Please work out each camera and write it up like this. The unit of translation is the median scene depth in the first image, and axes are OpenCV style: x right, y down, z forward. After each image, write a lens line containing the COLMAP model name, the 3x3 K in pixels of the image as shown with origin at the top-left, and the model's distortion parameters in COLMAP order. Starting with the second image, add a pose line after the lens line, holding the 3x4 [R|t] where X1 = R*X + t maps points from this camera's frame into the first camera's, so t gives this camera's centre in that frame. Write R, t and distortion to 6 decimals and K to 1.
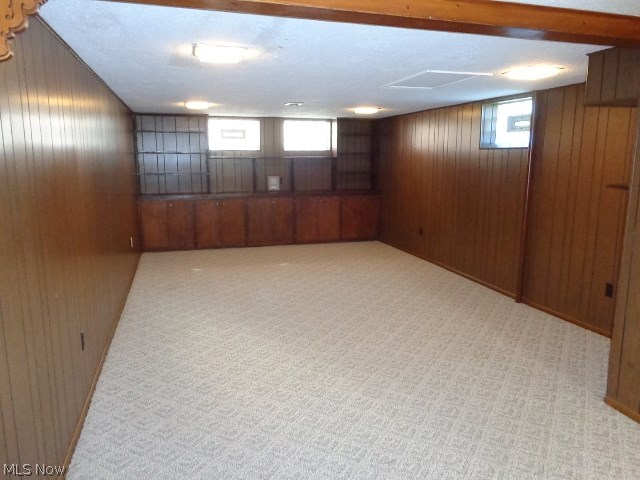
lens RADIAL K [[482.6, 0, 319.9], [0, 482.6, 241.4], [0, 0, 1]] dist [-0.002234, 0.016220]
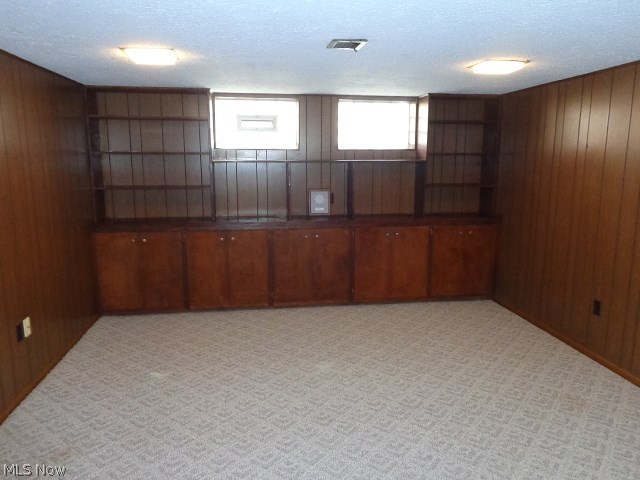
lens RADIAL K [[482.6, 0, 318.5], [0, 482.6, 238.9], [0, 0, 1]] dist [-0.002234, 0.016220]
pose [[0.988598, 0.025069, -0.148480, -0.005114], [-0.026278, 0.999636, -0.006184, -0.071023], [0.148271, 0.010015, 0.988896, 0.395513]]
